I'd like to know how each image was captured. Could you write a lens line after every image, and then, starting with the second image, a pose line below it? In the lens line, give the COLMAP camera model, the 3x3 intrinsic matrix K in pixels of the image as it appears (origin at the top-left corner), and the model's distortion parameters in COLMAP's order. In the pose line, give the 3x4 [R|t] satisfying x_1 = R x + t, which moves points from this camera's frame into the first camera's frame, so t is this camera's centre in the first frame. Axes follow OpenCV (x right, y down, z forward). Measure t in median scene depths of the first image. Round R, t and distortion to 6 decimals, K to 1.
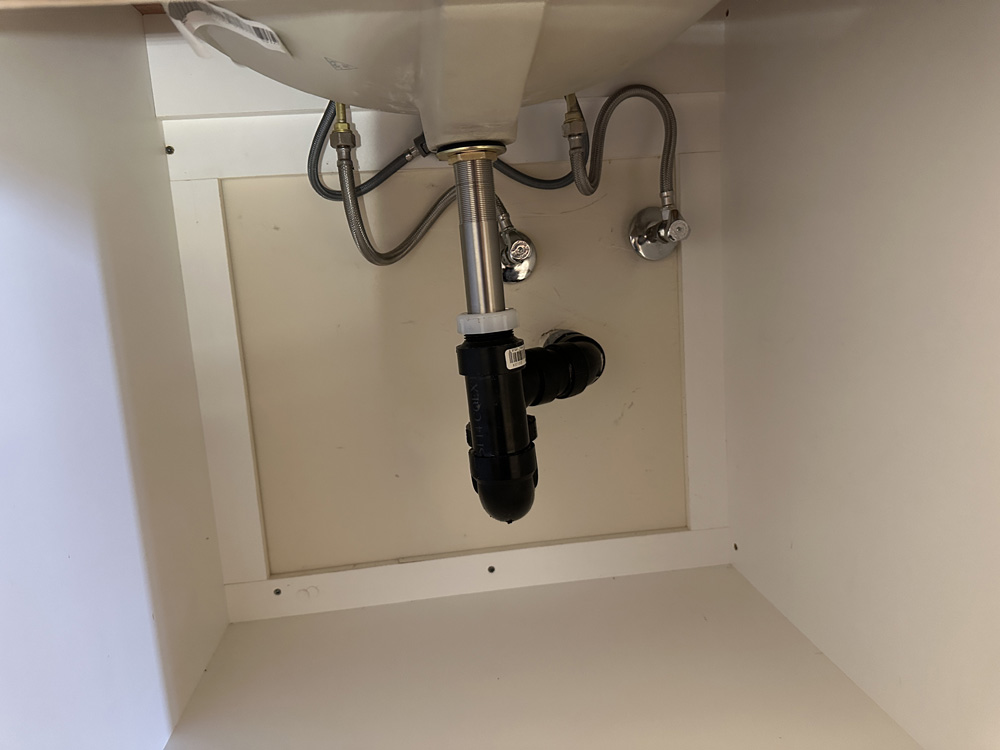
lens RADIAL K [[716.4, 0, 511.3], [0, 716.4, 365.6], [0, 0, 1]] dist [-0.001990, -0.016586]
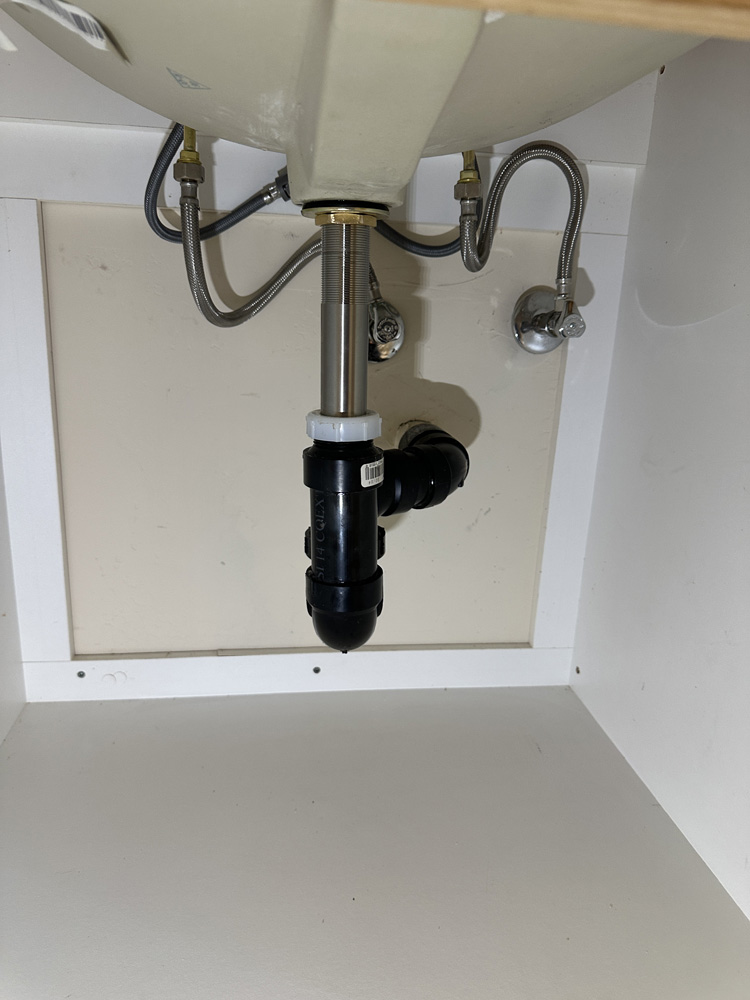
lens RADIAL K [[716.4, 0, 377.8], [0, 716.4, 502.9], [0, 0, 1]] dist [-0.001990, -0.016586]
pose [[0.993290, 0.104804, 0.048888, -0.020485], [-0.110425, 0.985117, 0.131720, -0.071574], [-0.034356, -0.136235, 0.990081, 0.129311]]
